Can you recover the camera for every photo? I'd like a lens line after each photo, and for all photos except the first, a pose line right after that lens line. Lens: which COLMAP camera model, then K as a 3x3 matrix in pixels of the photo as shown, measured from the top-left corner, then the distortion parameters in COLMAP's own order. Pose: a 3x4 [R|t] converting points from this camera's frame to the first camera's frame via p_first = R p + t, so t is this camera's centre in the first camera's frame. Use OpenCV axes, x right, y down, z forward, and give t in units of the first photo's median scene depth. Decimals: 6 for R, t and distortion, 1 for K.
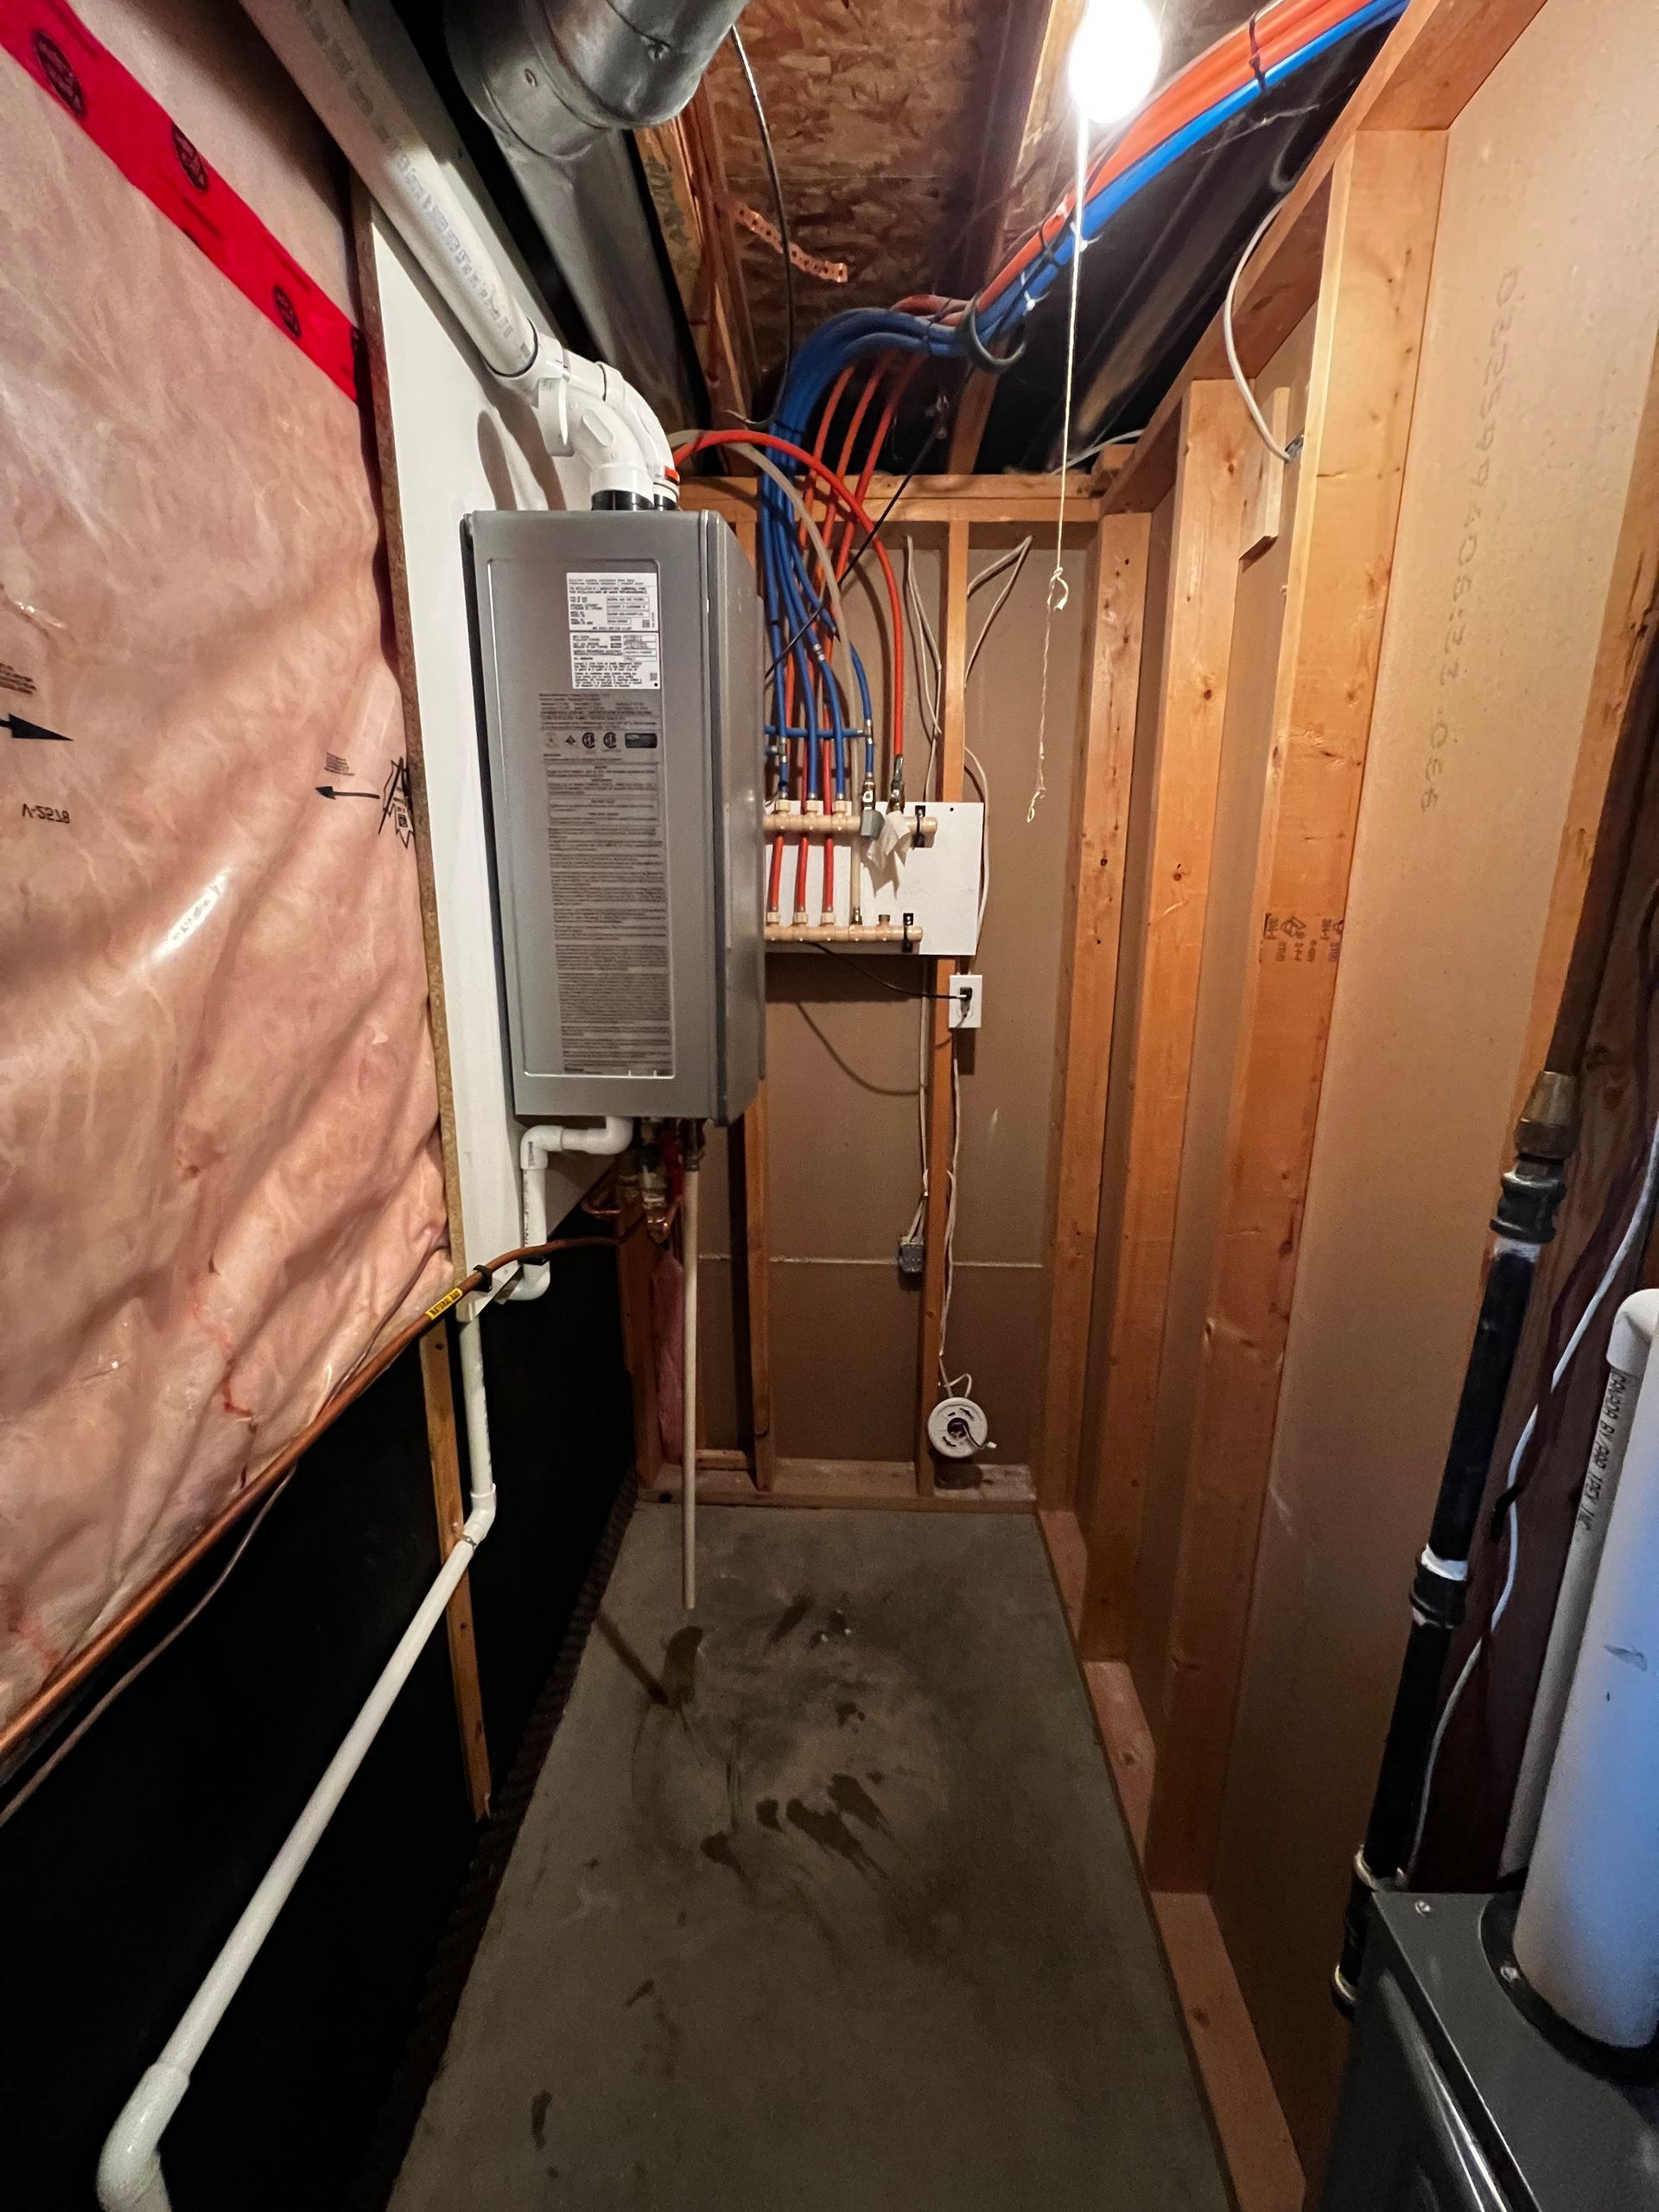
lens RADIAL K [[876.8, 0, 833.7], [0, 876.8, 1094.0], [0, 0, 1]] dist [-0.023467, 0.002844]
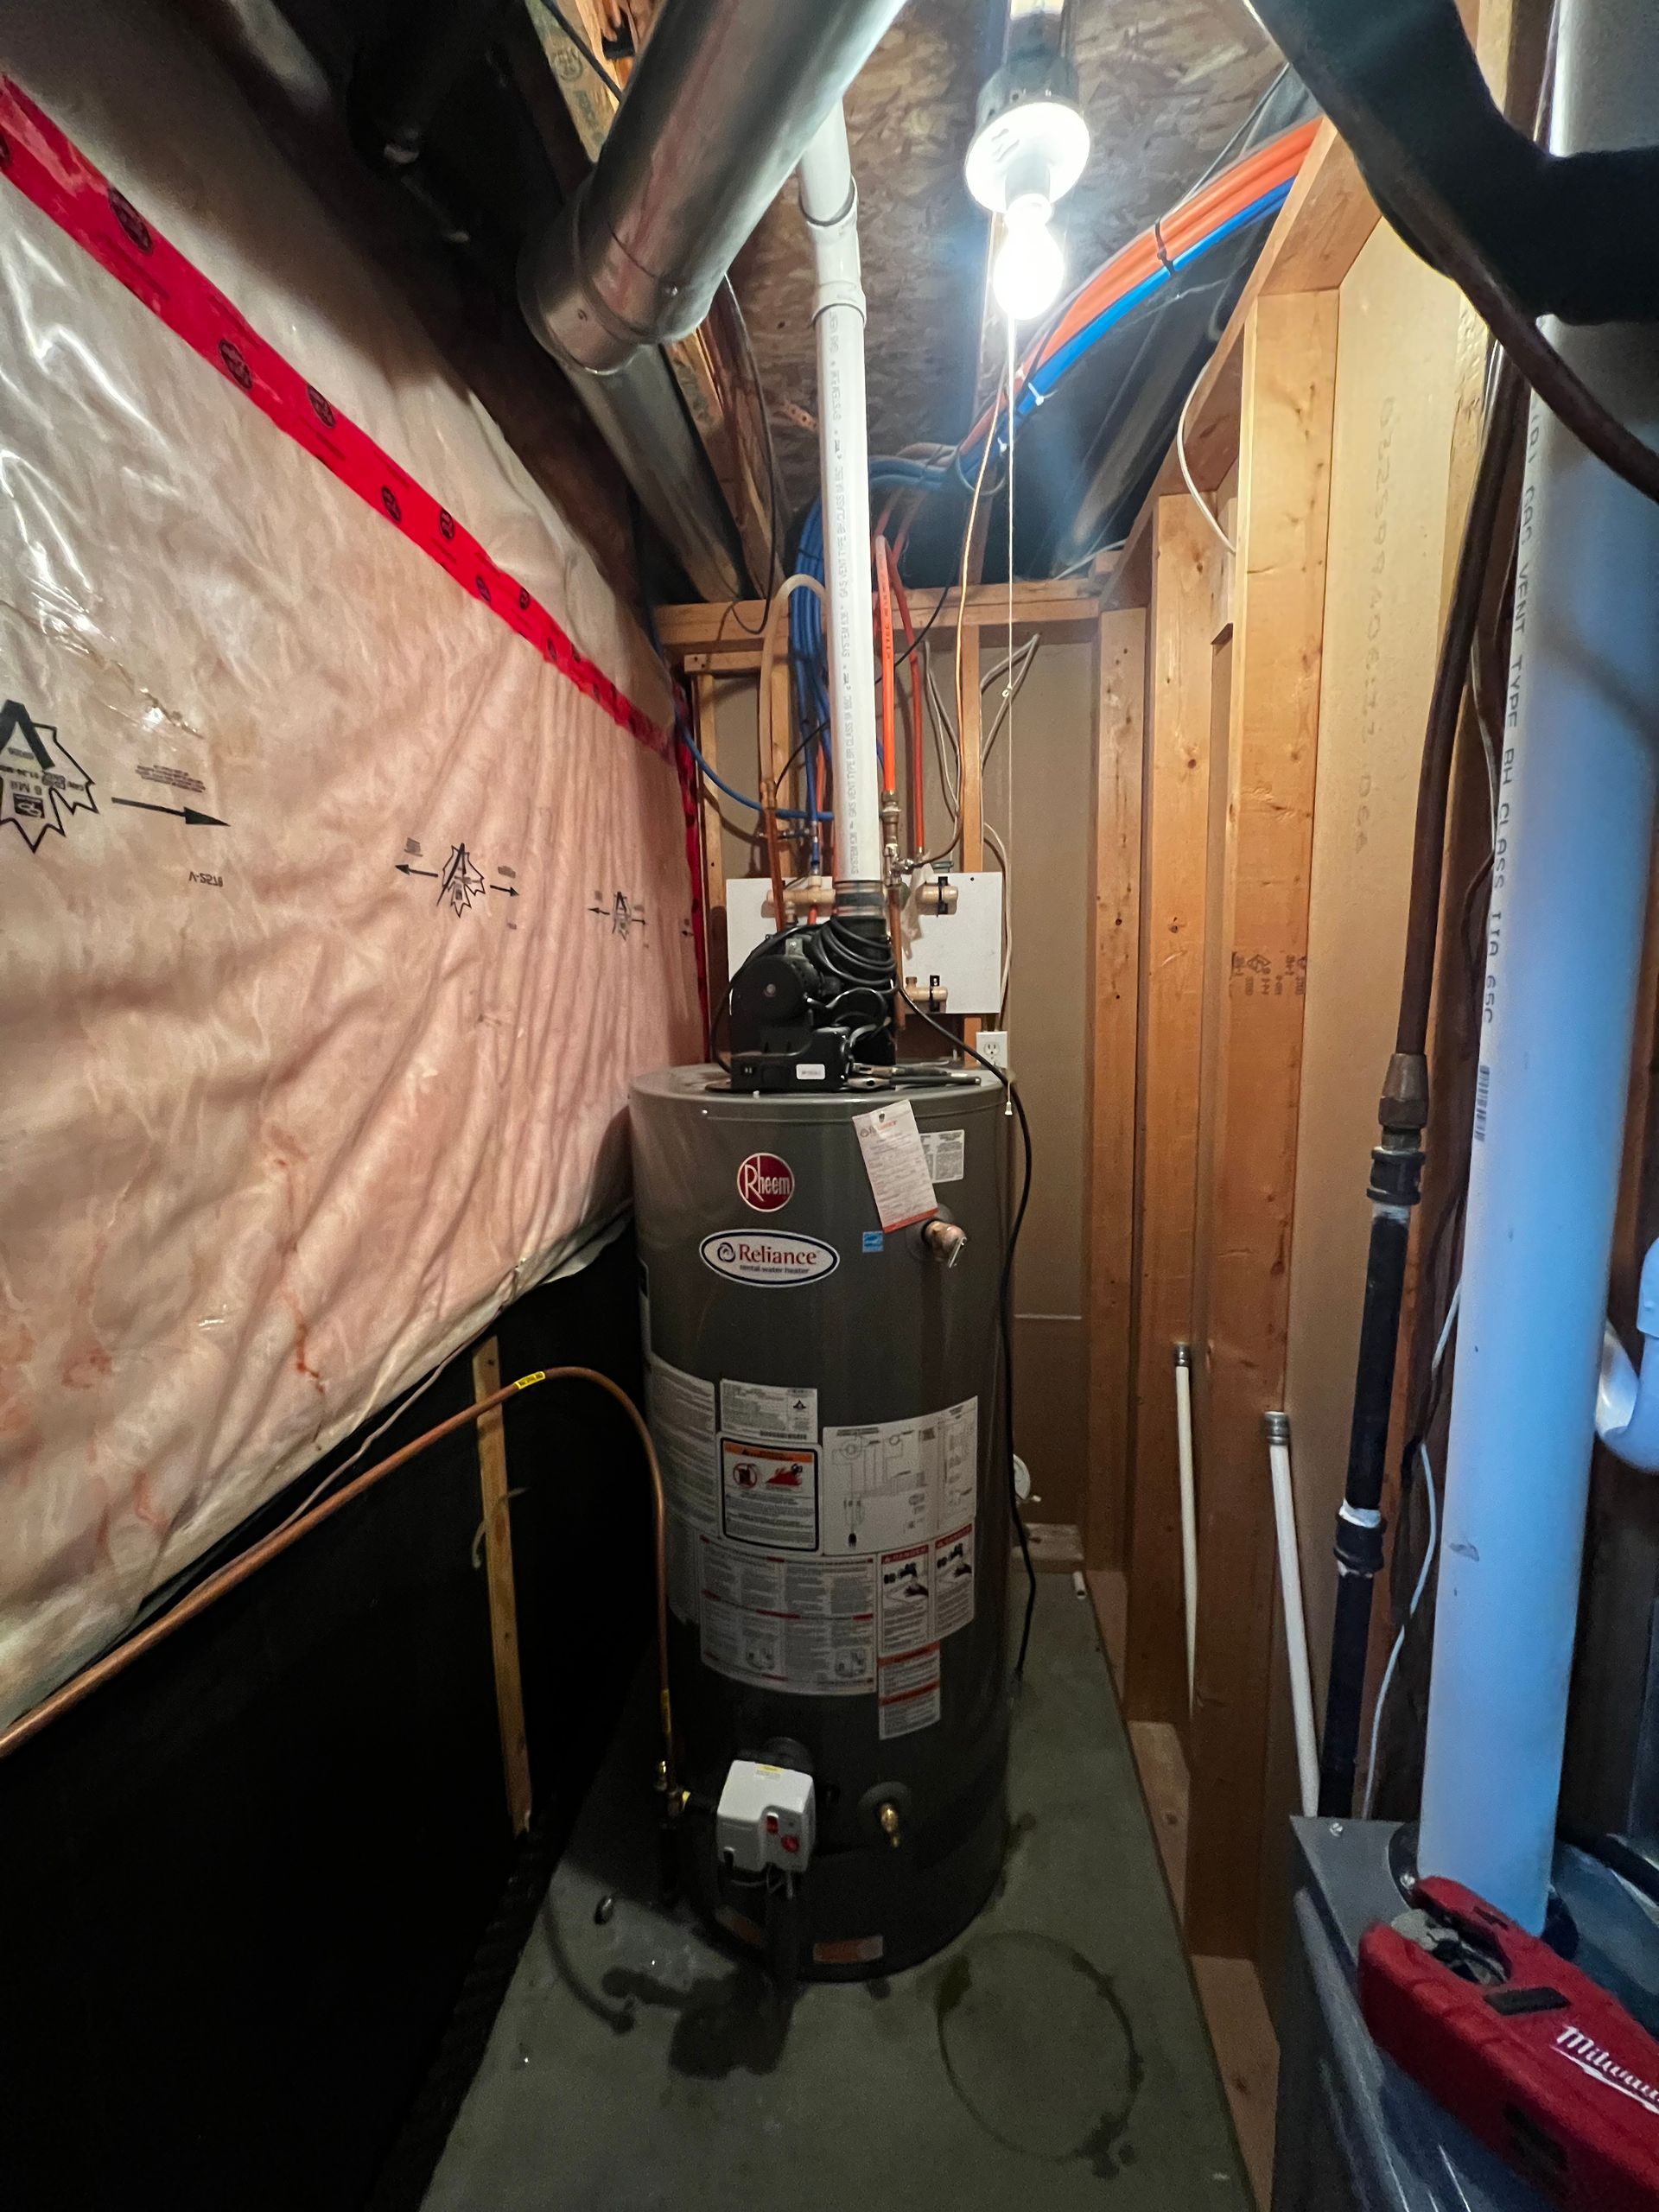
lens RADIAL K [[876.8, 0, 832.5], [0, 876.8, 1094.4], [0, 0, 1]] dist [-0.023467, 0.002844]
pose [[0.996505, -0.014826, -0.082208, 0.078016], [0.007227, 0.995735, -0.091981, 0.061722], [0.083221, 0.091066, 0.992362, -0.102519]]
